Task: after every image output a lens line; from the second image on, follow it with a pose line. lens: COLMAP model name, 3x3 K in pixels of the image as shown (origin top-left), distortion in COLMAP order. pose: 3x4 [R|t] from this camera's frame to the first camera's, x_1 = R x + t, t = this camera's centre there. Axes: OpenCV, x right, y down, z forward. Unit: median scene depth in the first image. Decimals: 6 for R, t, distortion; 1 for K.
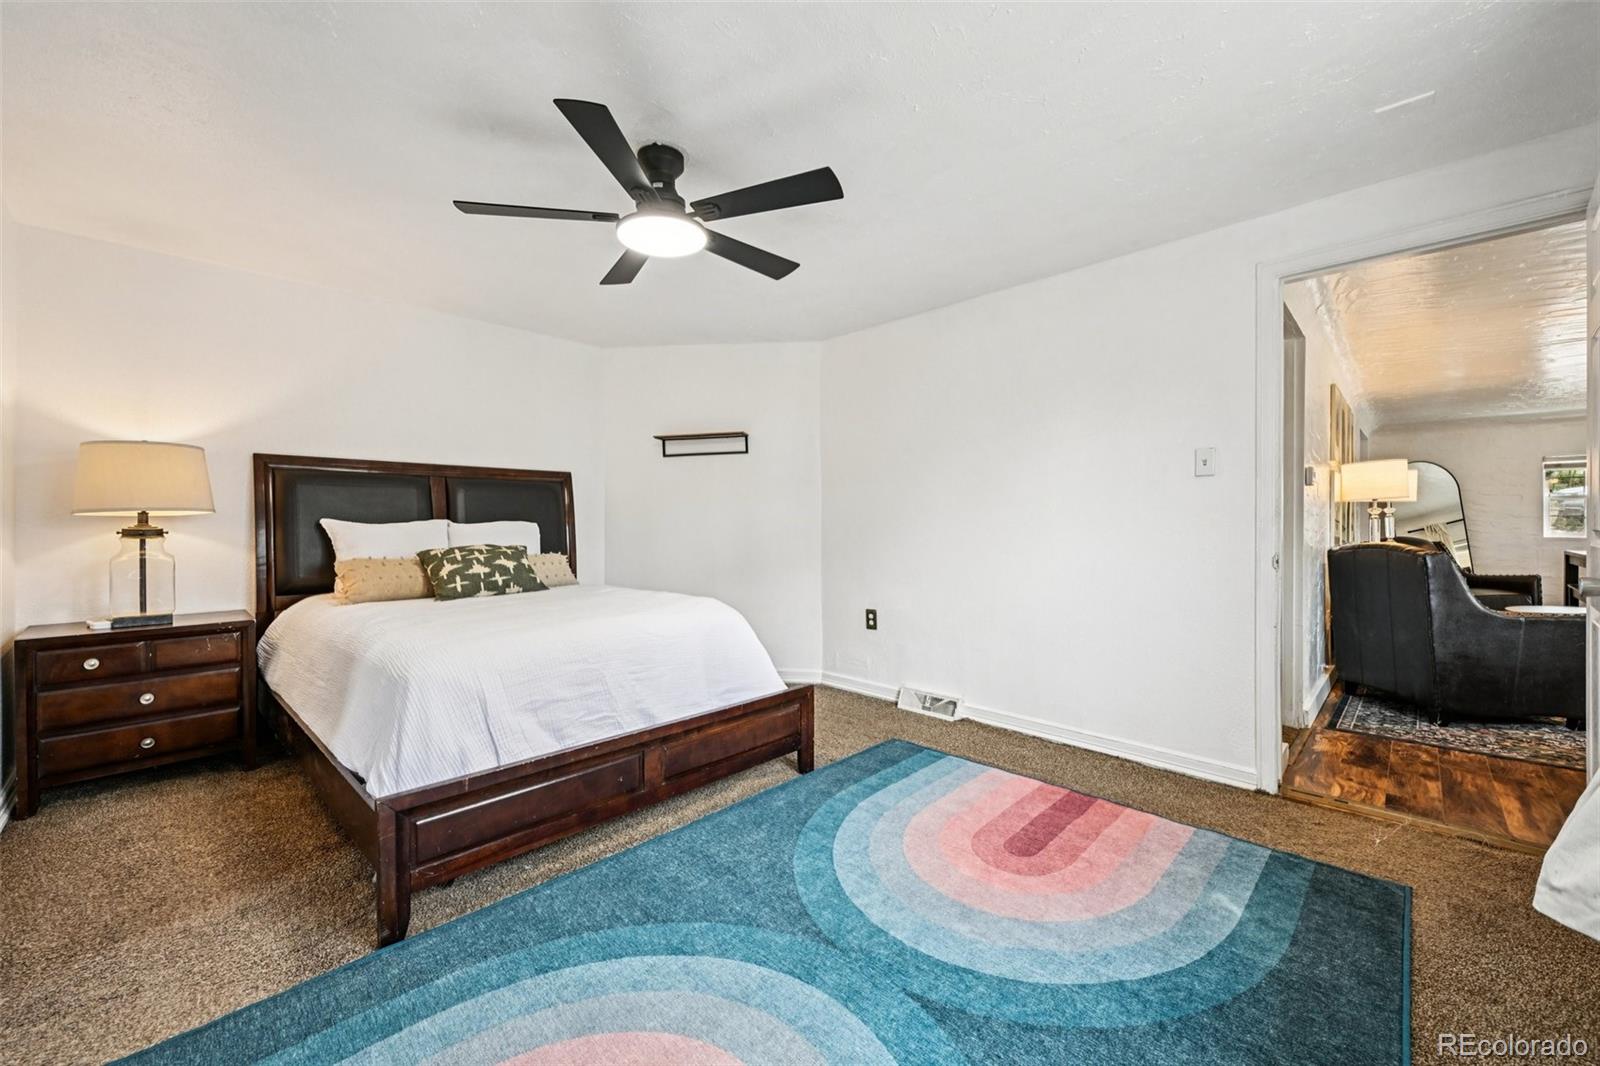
lens RADIAL K [[628.9, 0, 806.2], [0, 628.9, 546.7], [0, 0, 1]] dist [-0.001442, -0.000094]
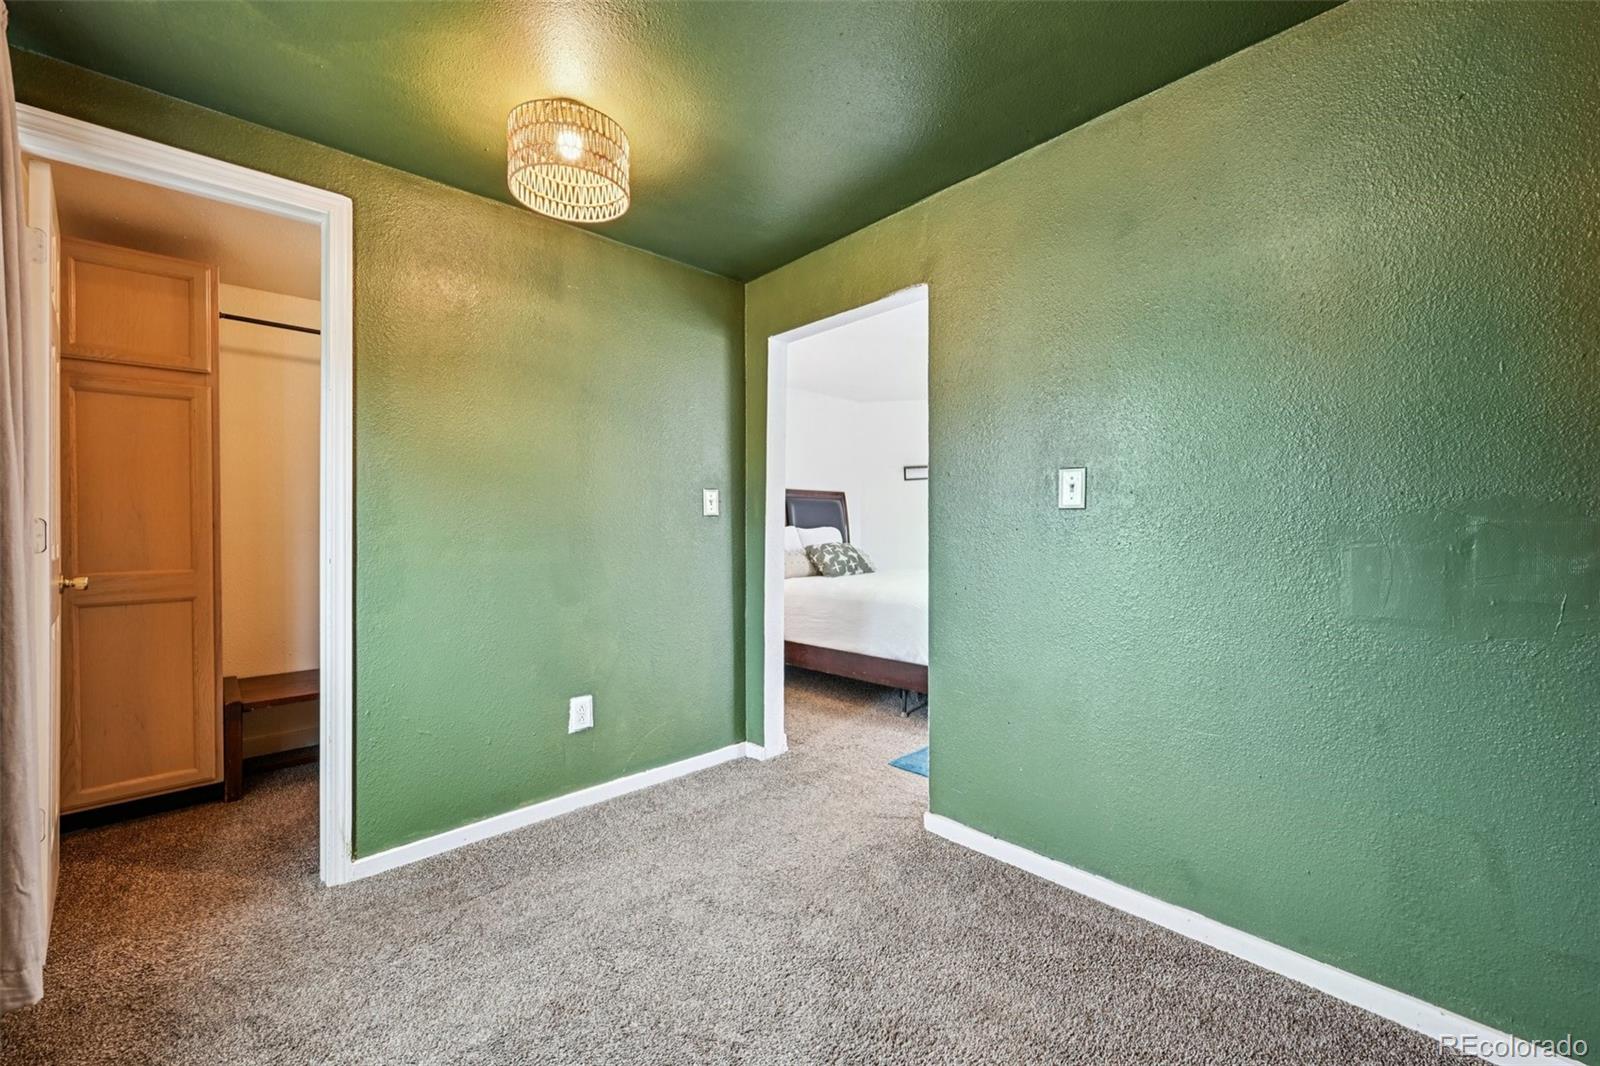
lens RADIAL K [[631.4, 0, 794.6], [0, 631.4, 537.2], [0, 0, 1]] dist [-0.000334, -0.000062]
pose [[0.998837, 0.002975, -0.048127, -0.658703], [-0.003892, 0.999813, -0.018957, 0.016961], [0.048062, 0.019122, 0.998661, -0.669500]]
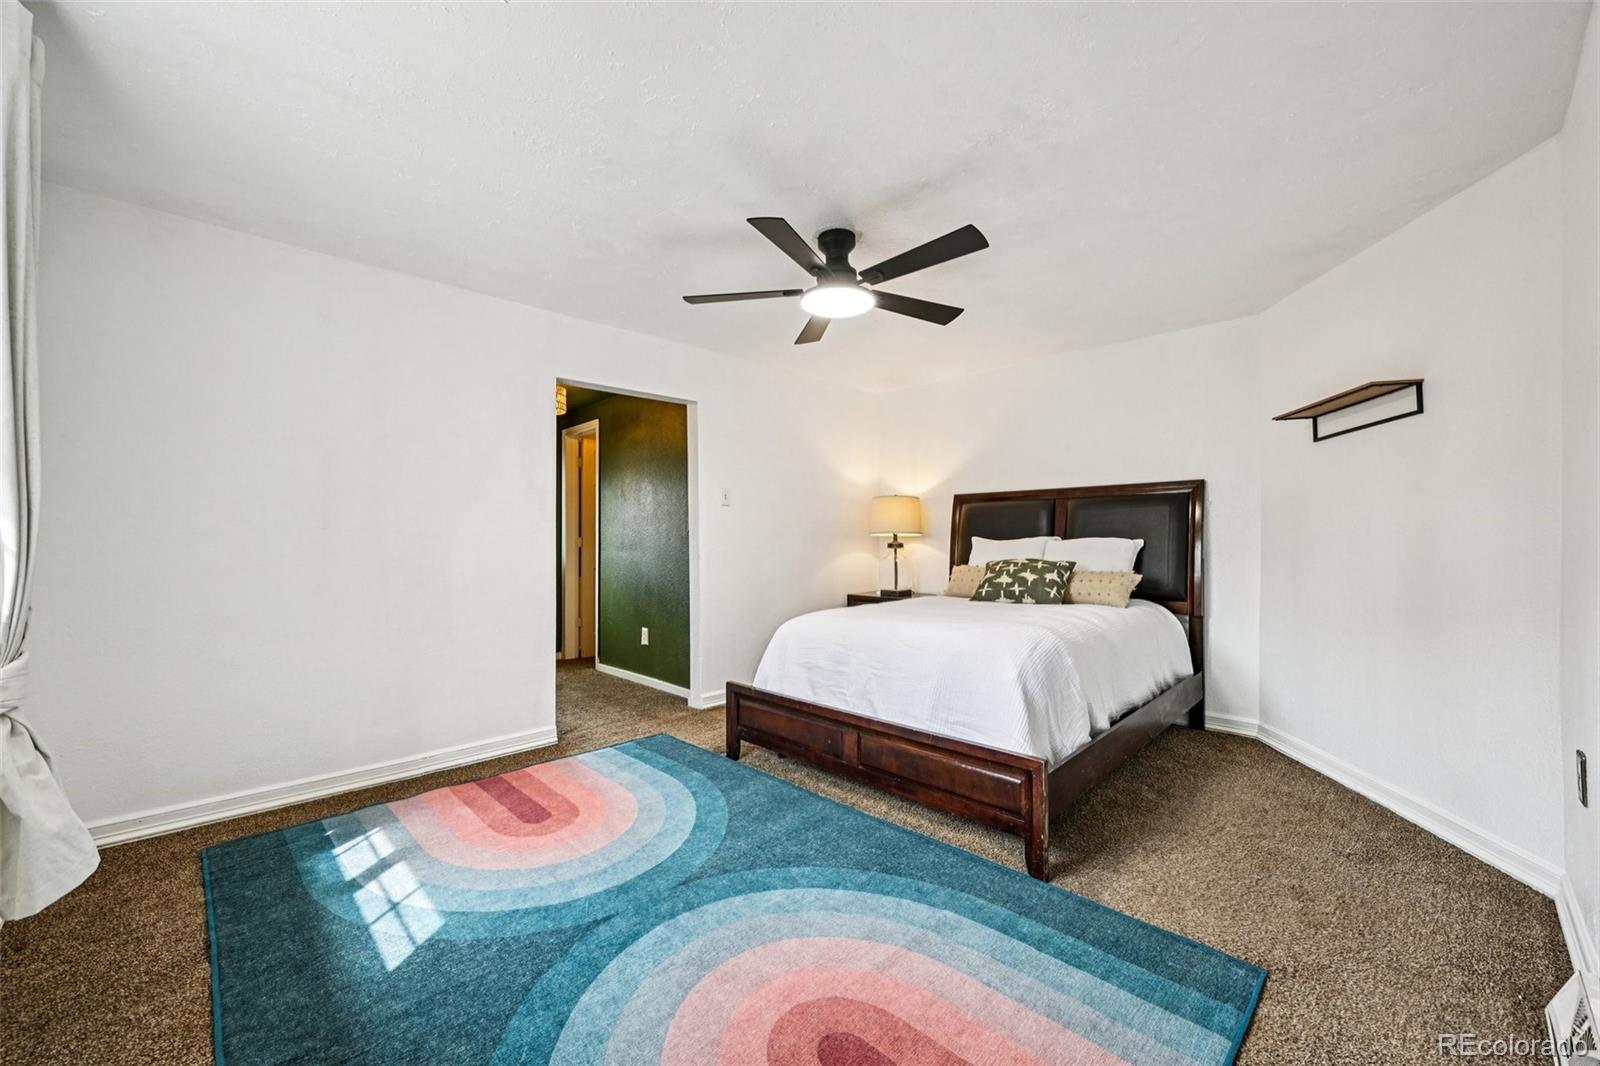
lens RADIAL K [[628.9, 0, 806.2], [0, 628.9, 546.7], [0, 0, 1]] dist [-0.001442, -0.000094]
pose [[-0.021678, 0.010692, -0.999708, 0.769190], [-0.032612, 0.999403, 0.011396, -0.030389], [0.999233, 0.032849, -0.021316, 0.760442]]
